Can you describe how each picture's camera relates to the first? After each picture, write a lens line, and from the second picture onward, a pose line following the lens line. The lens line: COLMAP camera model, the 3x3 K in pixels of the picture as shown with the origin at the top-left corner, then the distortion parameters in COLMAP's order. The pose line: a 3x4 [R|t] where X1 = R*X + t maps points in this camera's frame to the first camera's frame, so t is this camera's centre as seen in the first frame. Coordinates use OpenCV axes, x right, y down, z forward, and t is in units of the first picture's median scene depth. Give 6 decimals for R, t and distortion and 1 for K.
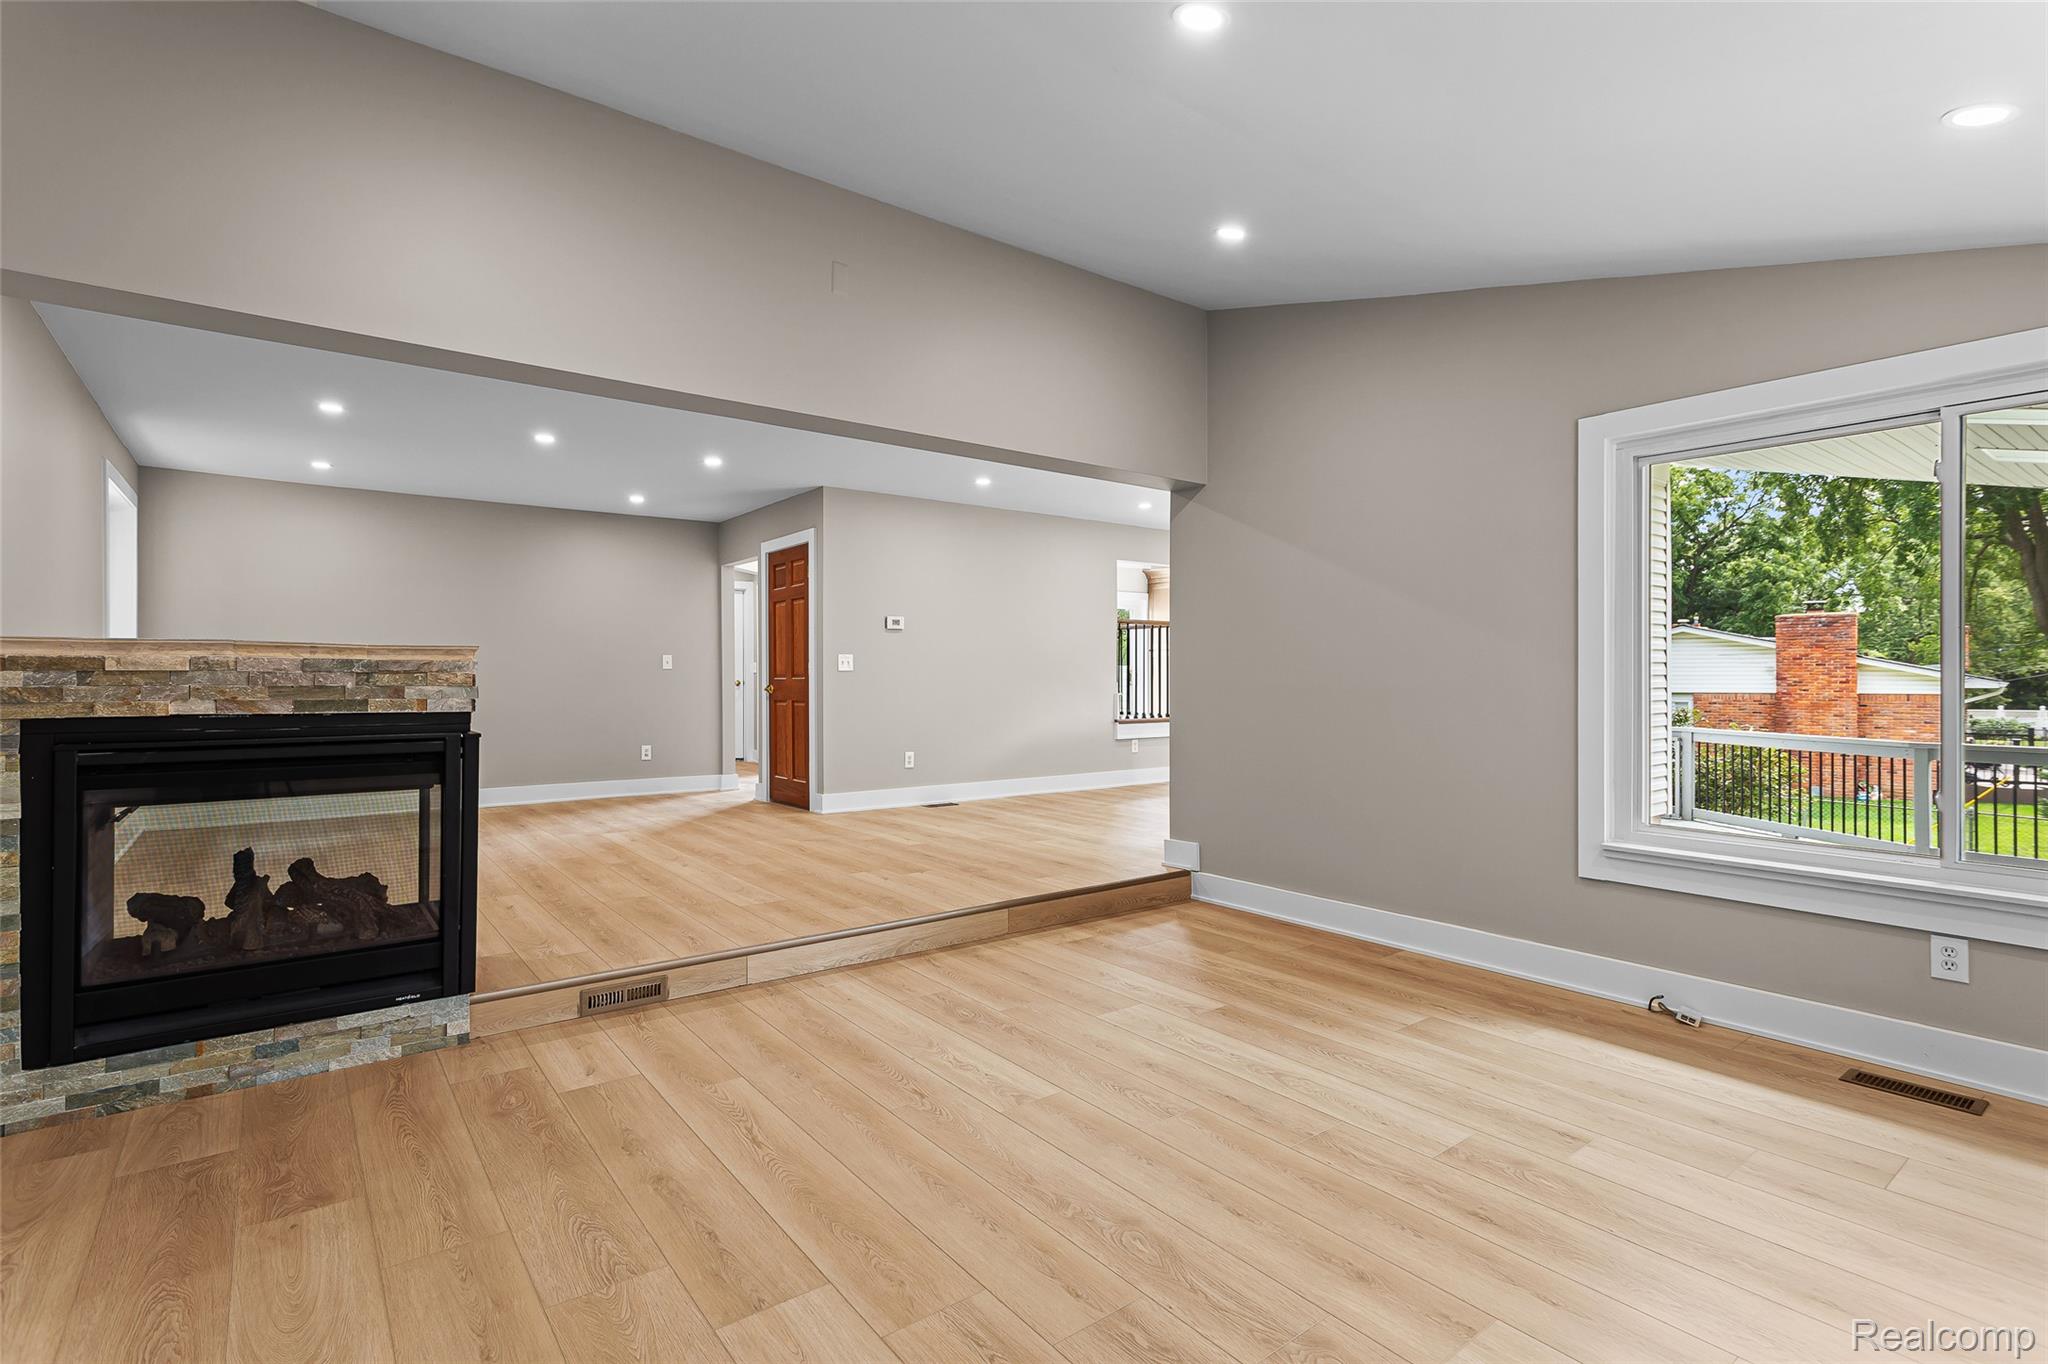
lens RADIAL K [[981.6, 0, 1024.3], [0, 981.6, 674.3], [0, 0, 1]] dist [0.002554, 0.000739]
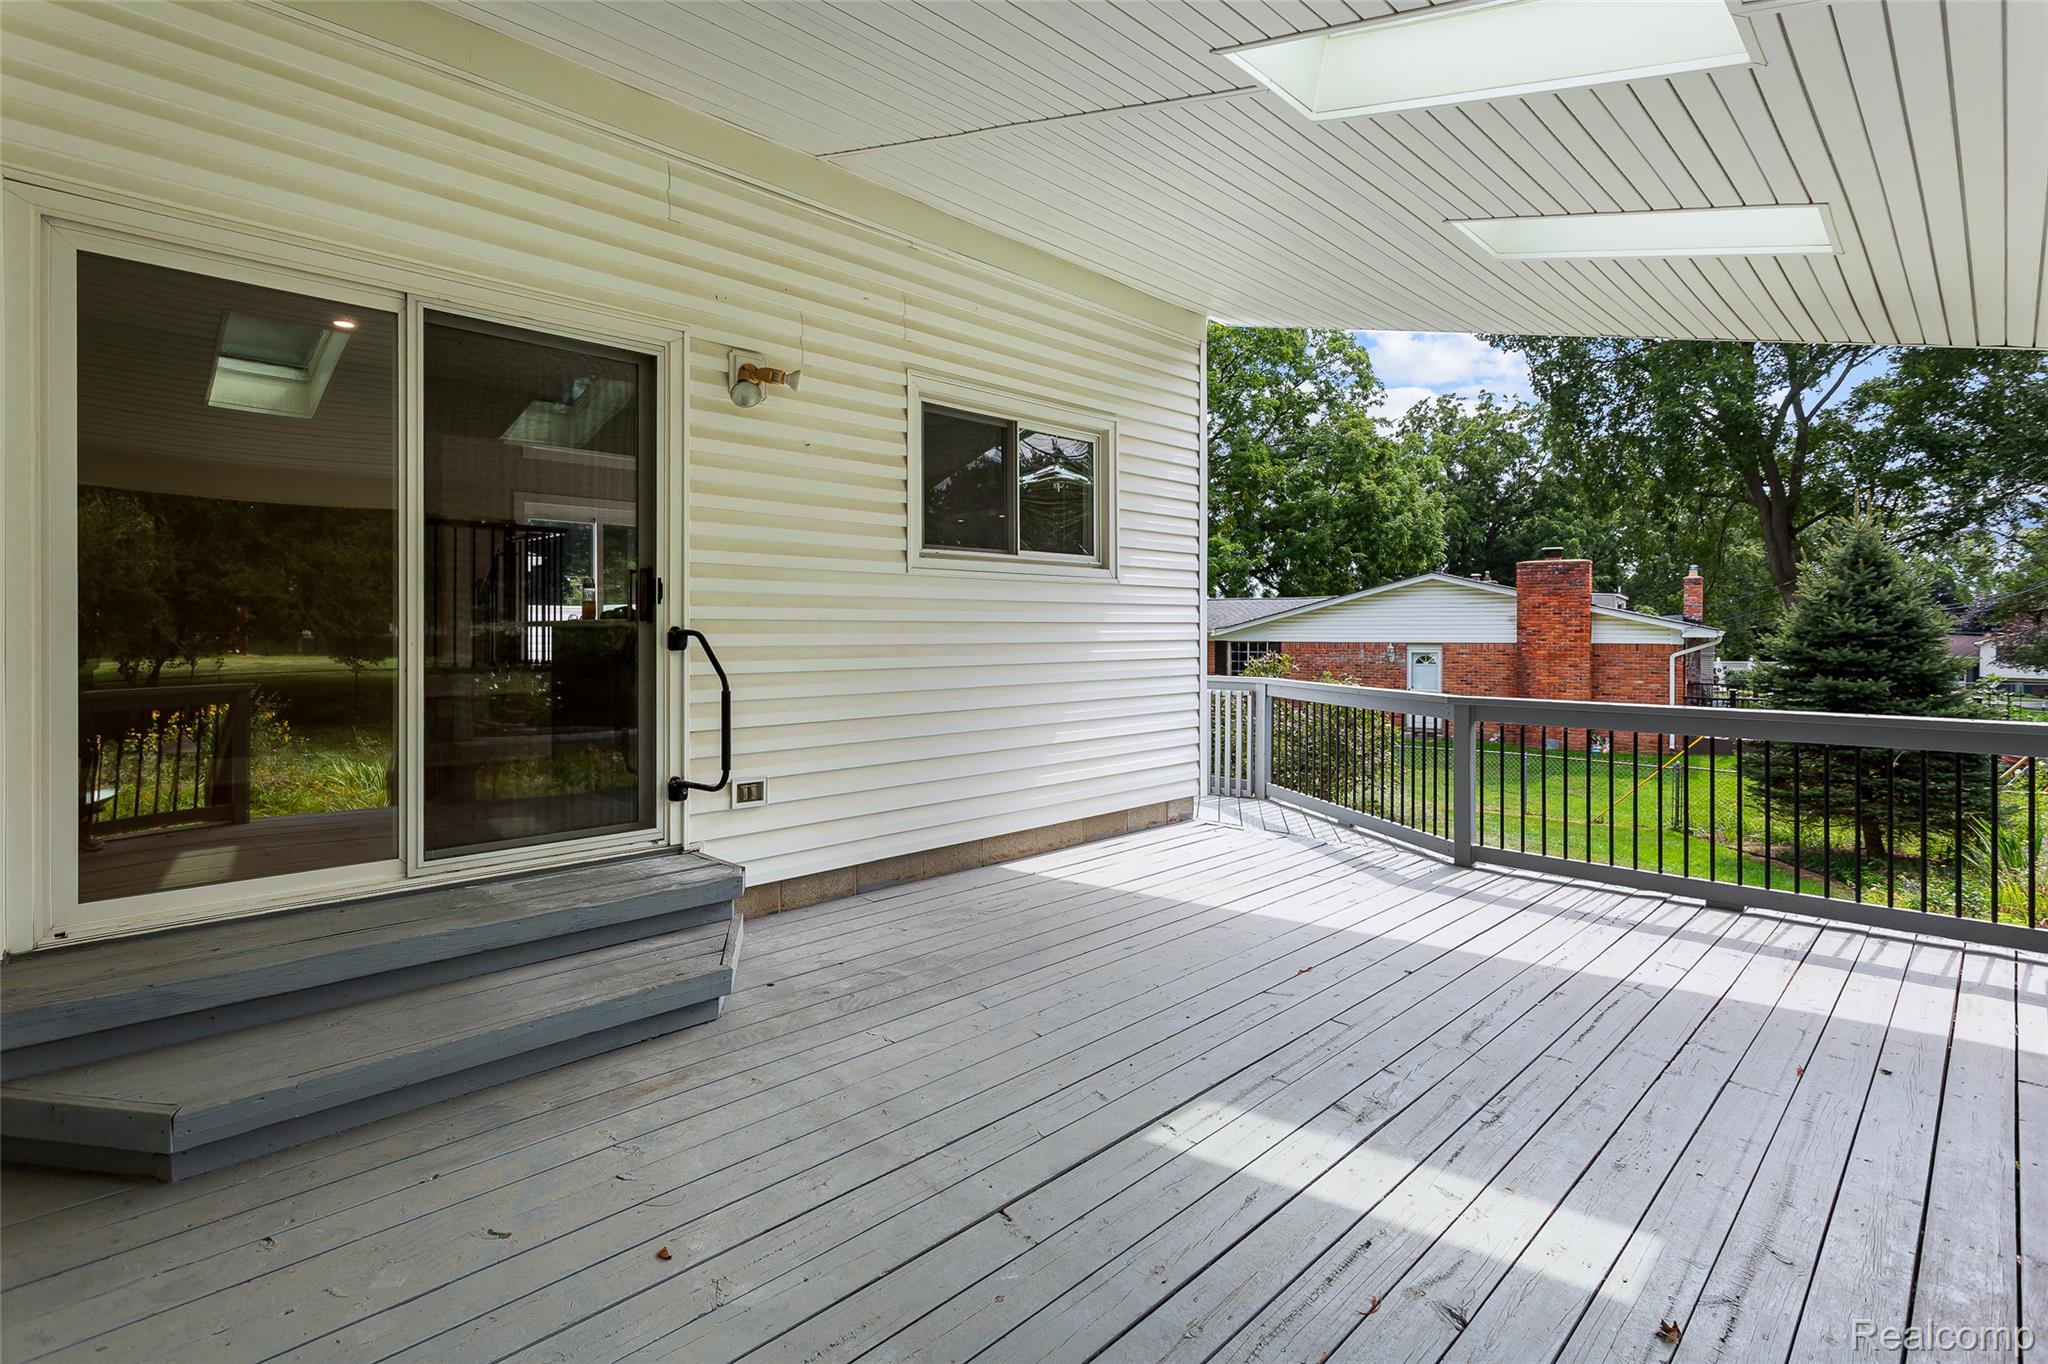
lens RADIAL K [[981.6, 0, 1023.5], [0, 981.6, 632.4], [0, 0, 1]] dist [0.002554, 0.000739]
pose [[0.991421, 0.001782, 0.130697, 0.153938], [-0.002257, 0.999991, 0.003486, 0.006323], [-0.130690, -0.003751, 0.991416, 0.105226]]
